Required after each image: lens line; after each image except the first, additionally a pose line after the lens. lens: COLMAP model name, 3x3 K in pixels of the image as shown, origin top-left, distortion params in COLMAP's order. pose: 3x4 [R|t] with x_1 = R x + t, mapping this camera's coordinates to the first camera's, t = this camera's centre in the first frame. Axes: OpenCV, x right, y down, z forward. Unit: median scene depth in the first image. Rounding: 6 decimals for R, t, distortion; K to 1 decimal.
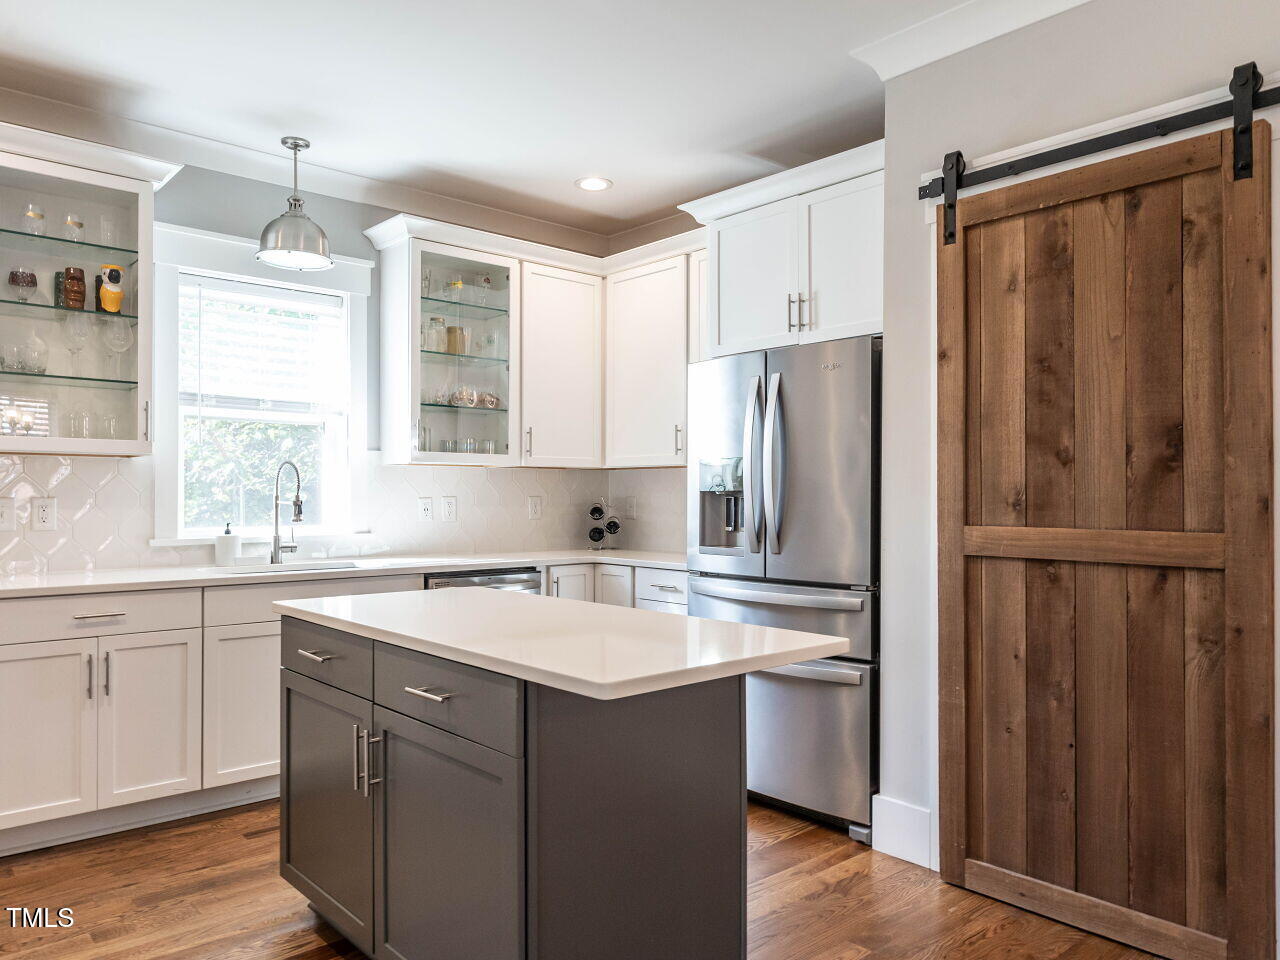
lens RADIAL K [[918.7, 0, 637.7], [0, 918.7, 483.6], [0, 0, 1]] dist [0.001427, 0.004268]
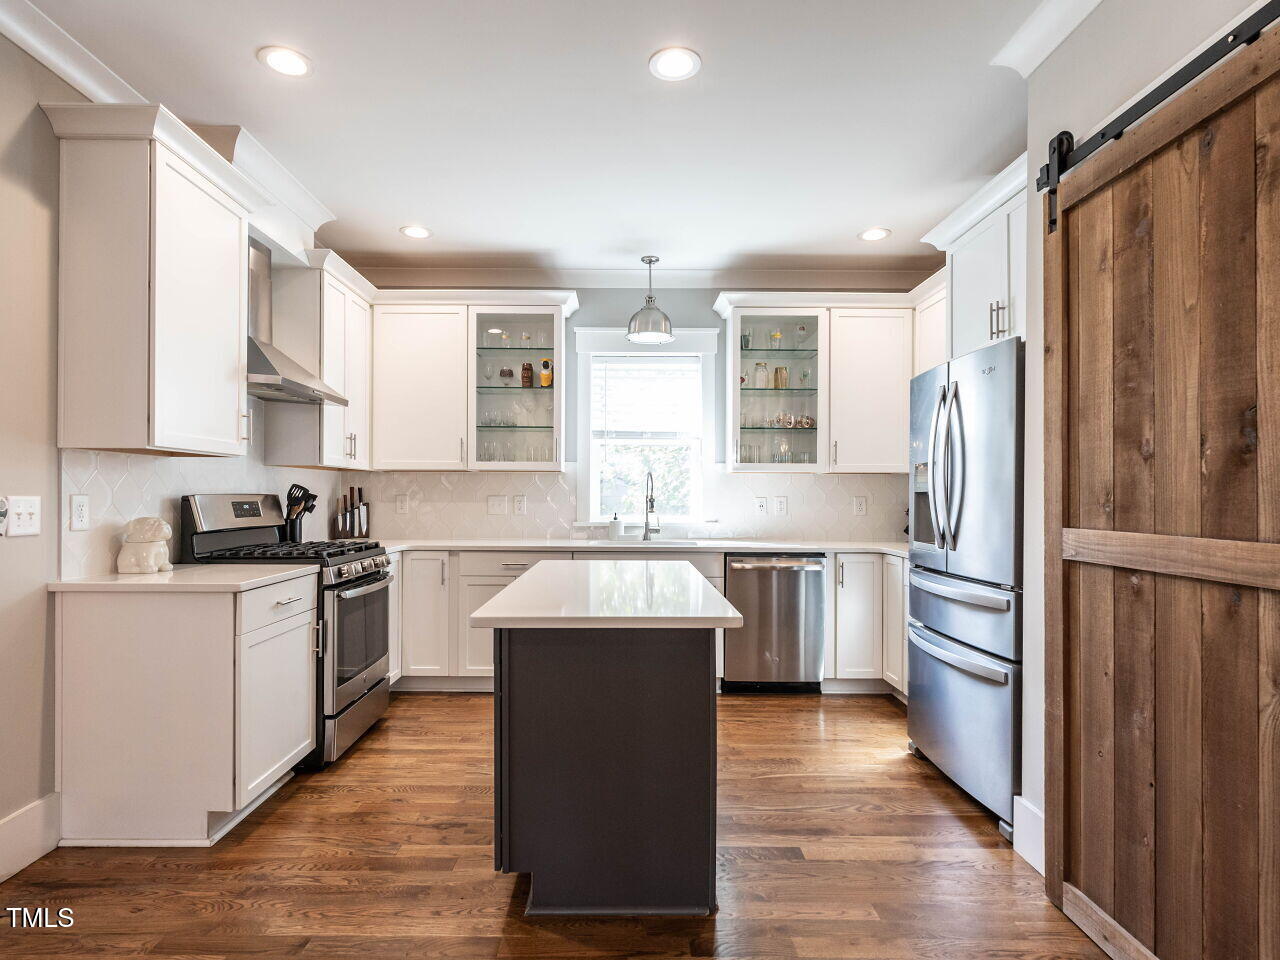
lens RADIAL K [[705.0, 0, 628.6], [0, 705.0, 487.6], [0, 0, 1]] dist [-0.002981, 0.001794]
pose [[0.749572, -0.004999, -0.661904, 0.496131], [0.004944, 0.999986, -0.001953, 0.003652], [0.661905, -0.001809, 0.749586, 0.162258]]
